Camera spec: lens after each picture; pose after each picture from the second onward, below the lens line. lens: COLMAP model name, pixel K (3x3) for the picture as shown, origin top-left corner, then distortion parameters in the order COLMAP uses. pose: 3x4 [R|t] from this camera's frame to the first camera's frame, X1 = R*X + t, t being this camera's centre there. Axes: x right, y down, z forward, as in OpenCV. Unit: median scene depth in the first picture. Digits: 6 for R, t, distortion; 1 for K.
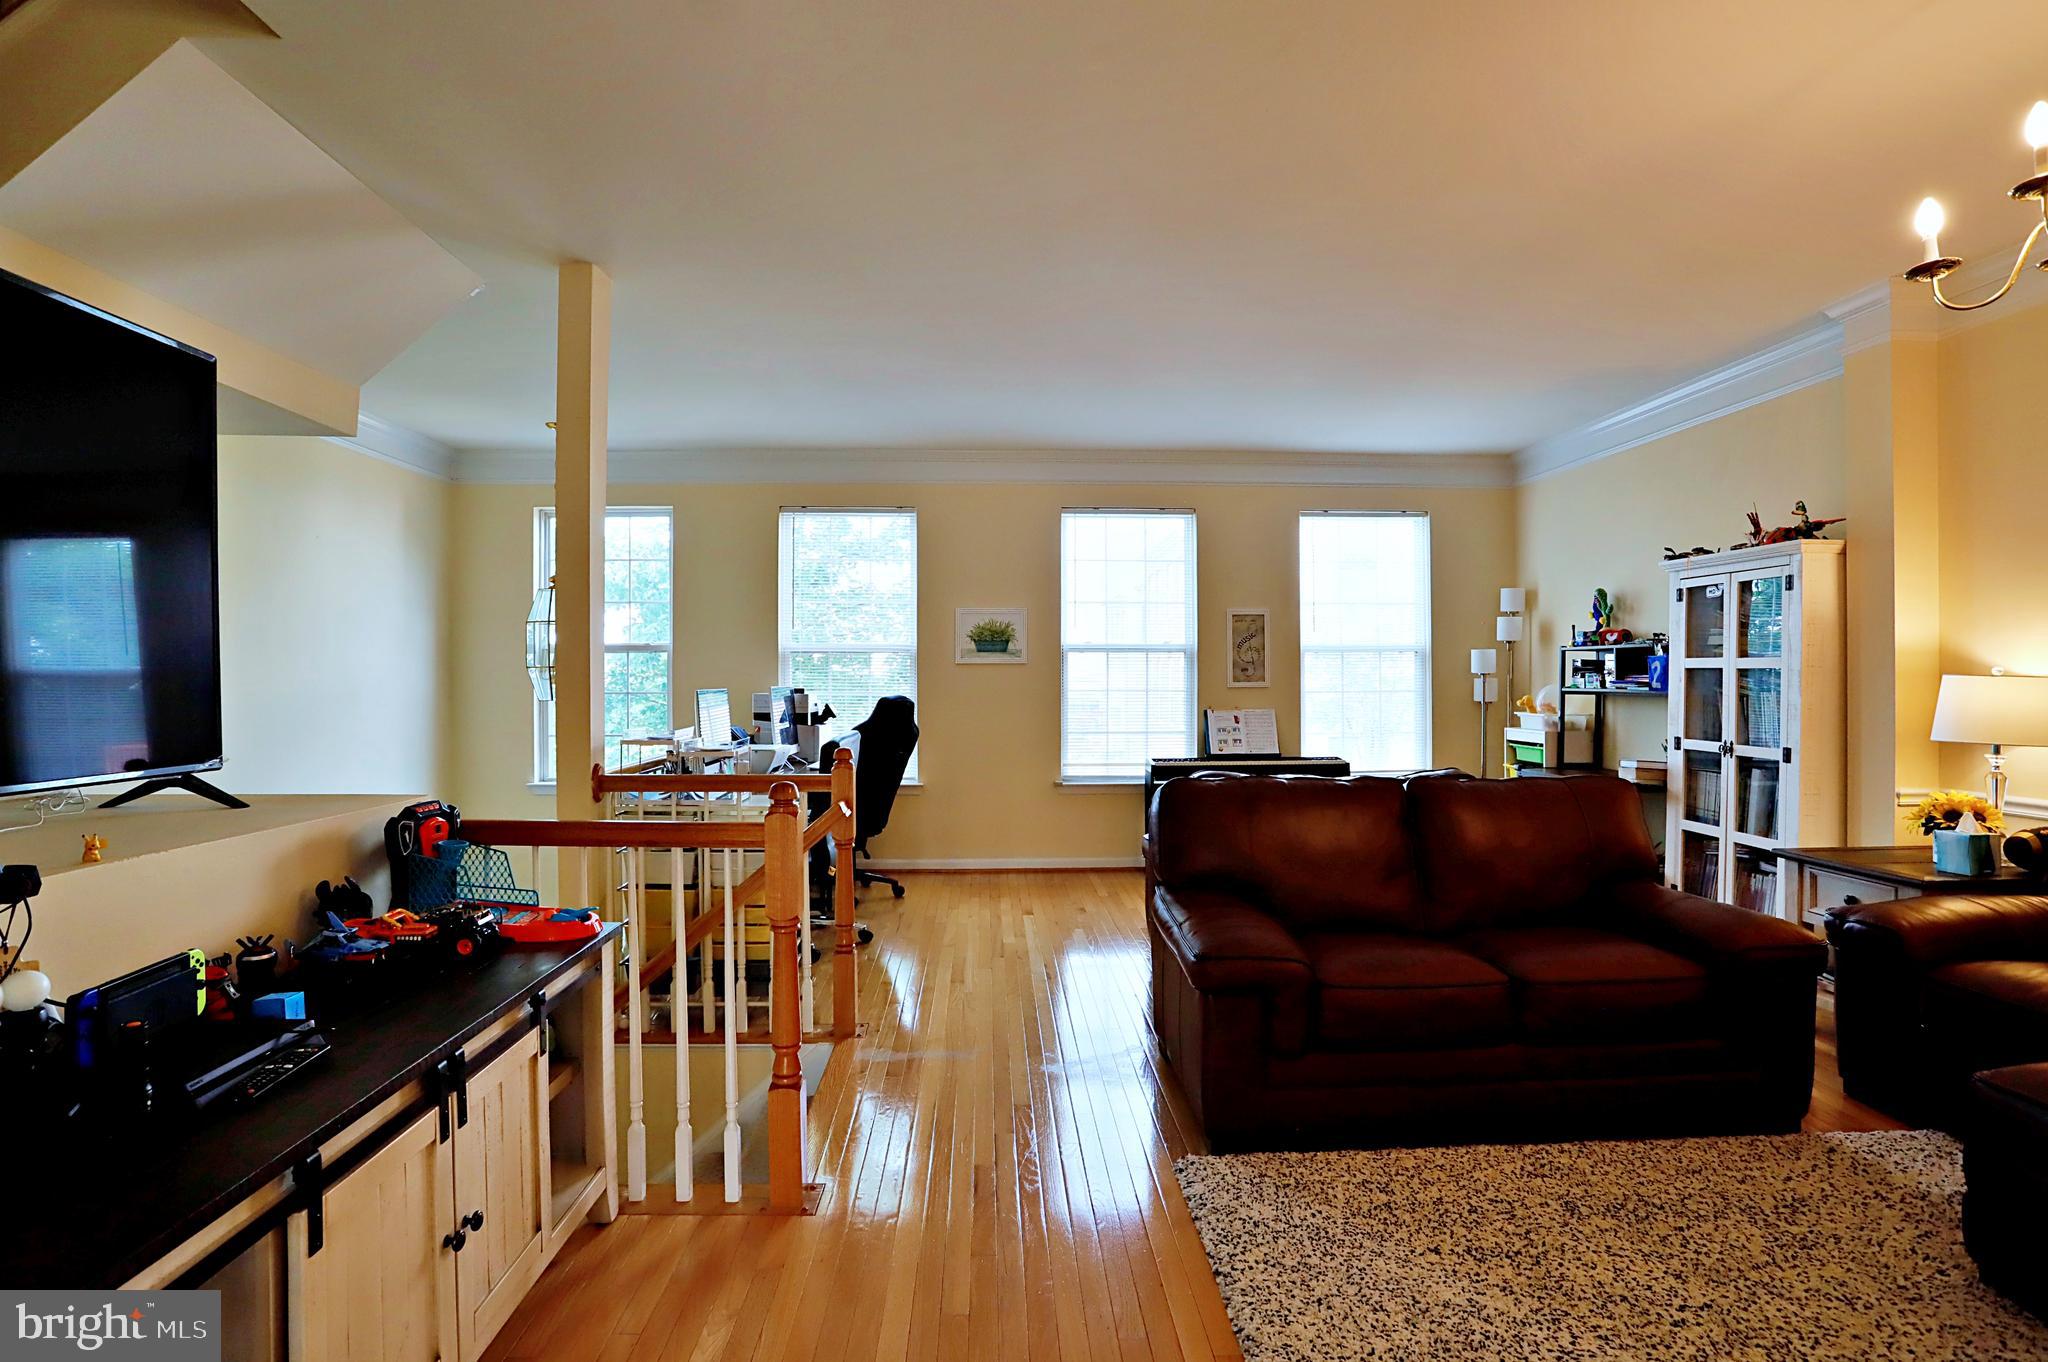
lens RADIAL K [[1012.3, 0, 1028.9], [0, 1012.3, 675.0], [0, 0, 1]] dist [-0.063414, 0.025299]
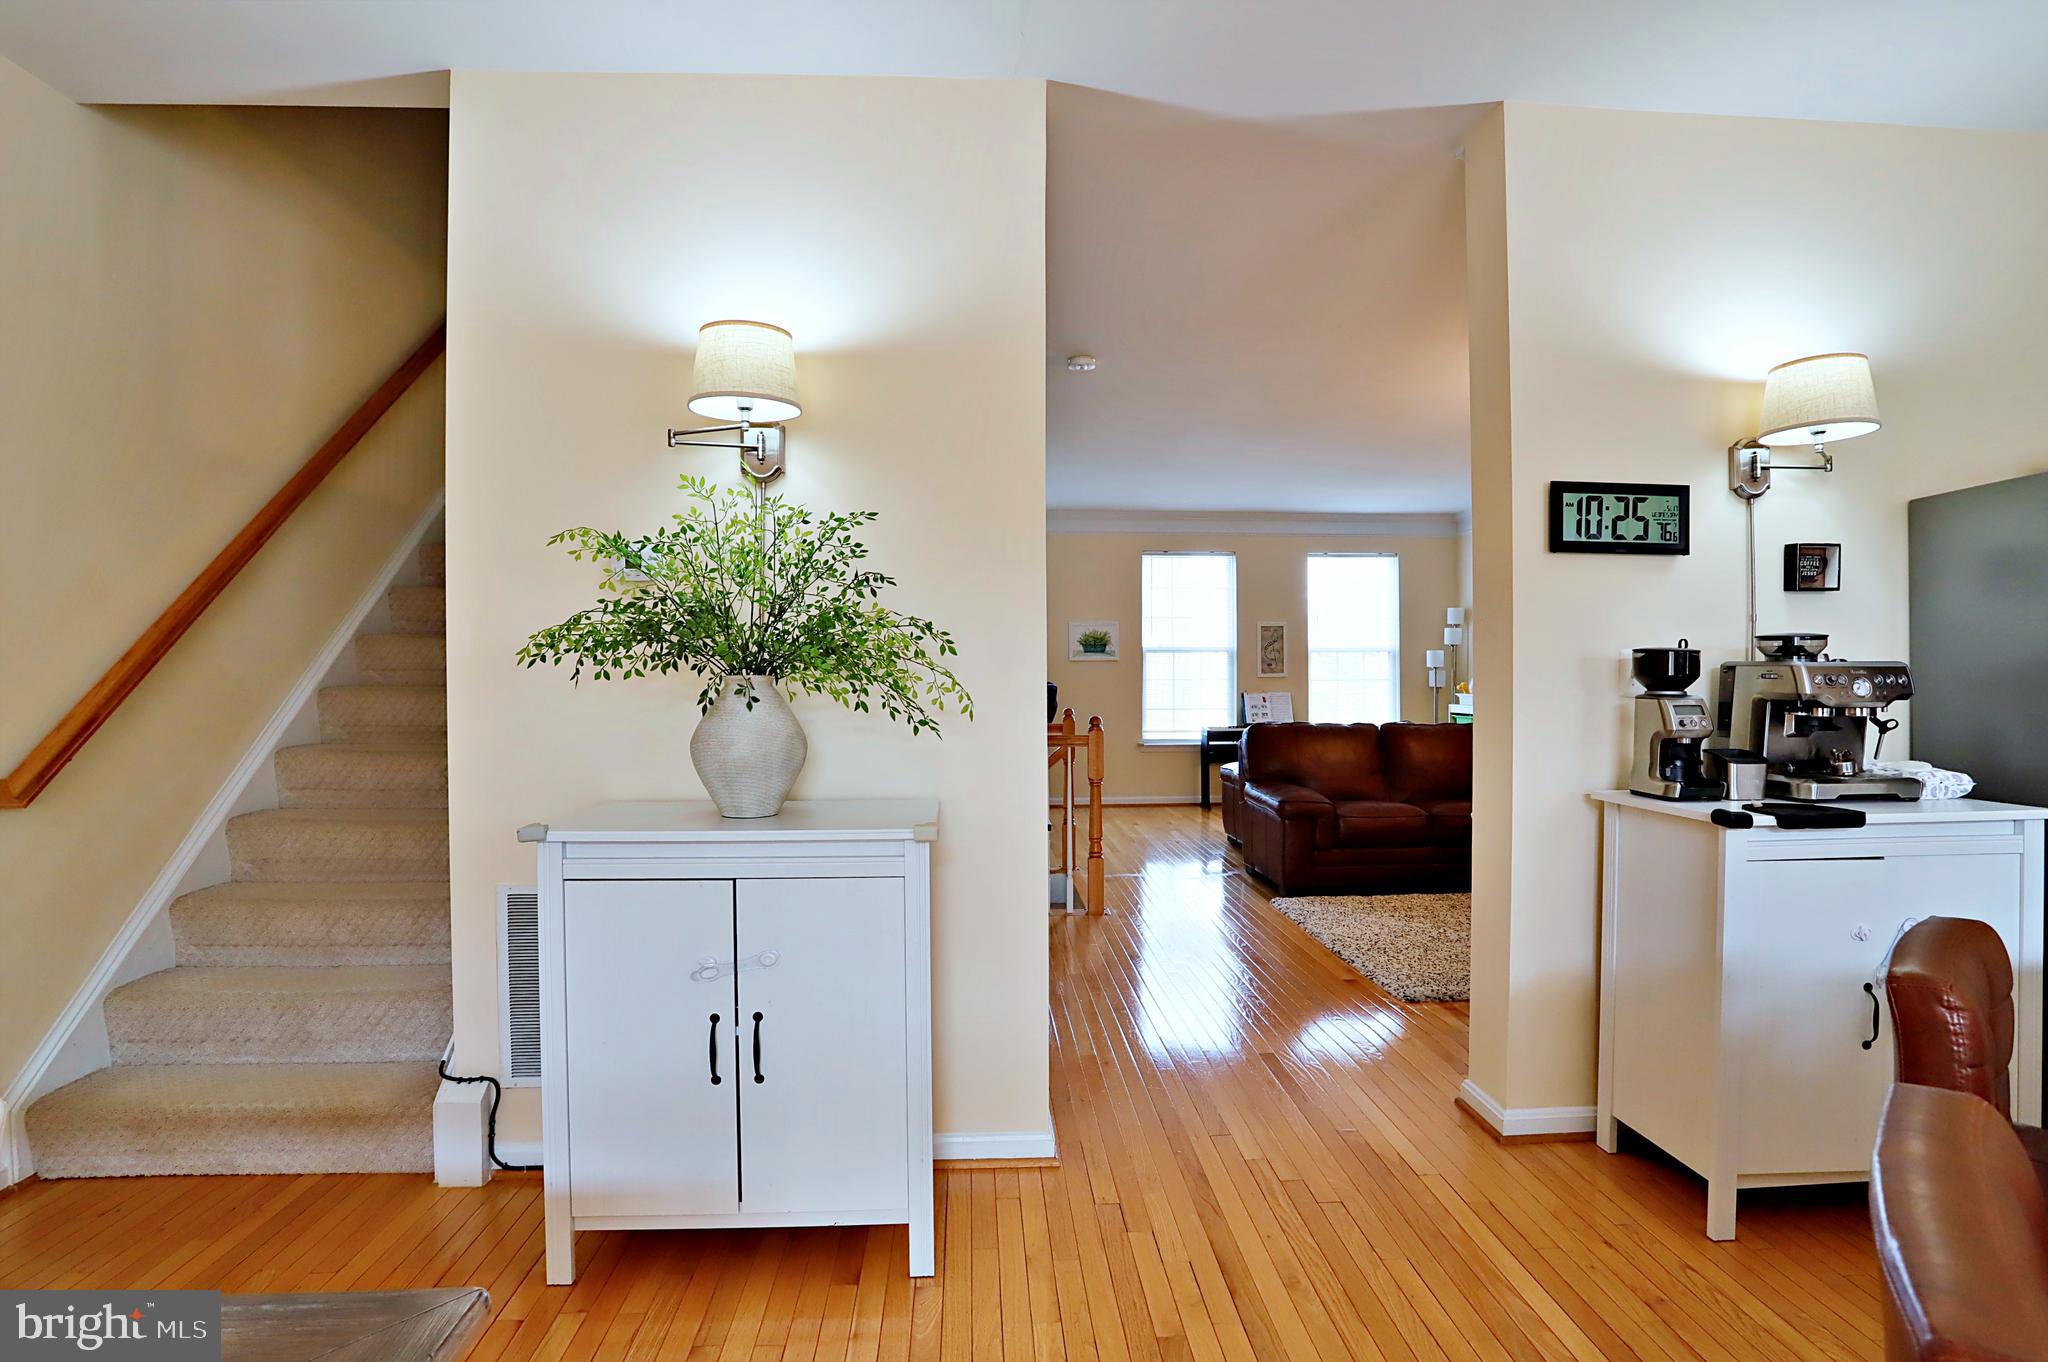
lens RADIAL K [[1012.3, 0, 1017.3], [0, 1012.3, 674.6], [0, 0, 1]] dist [-0.063414, 0.025299]
pose [[0.999977, -0.001567, 0.006666, -0.213808], [0.001543, 0.999992, 0.003642, 0.003909], [-0.006671, -0.003632, 0.999971, -0.596401]]
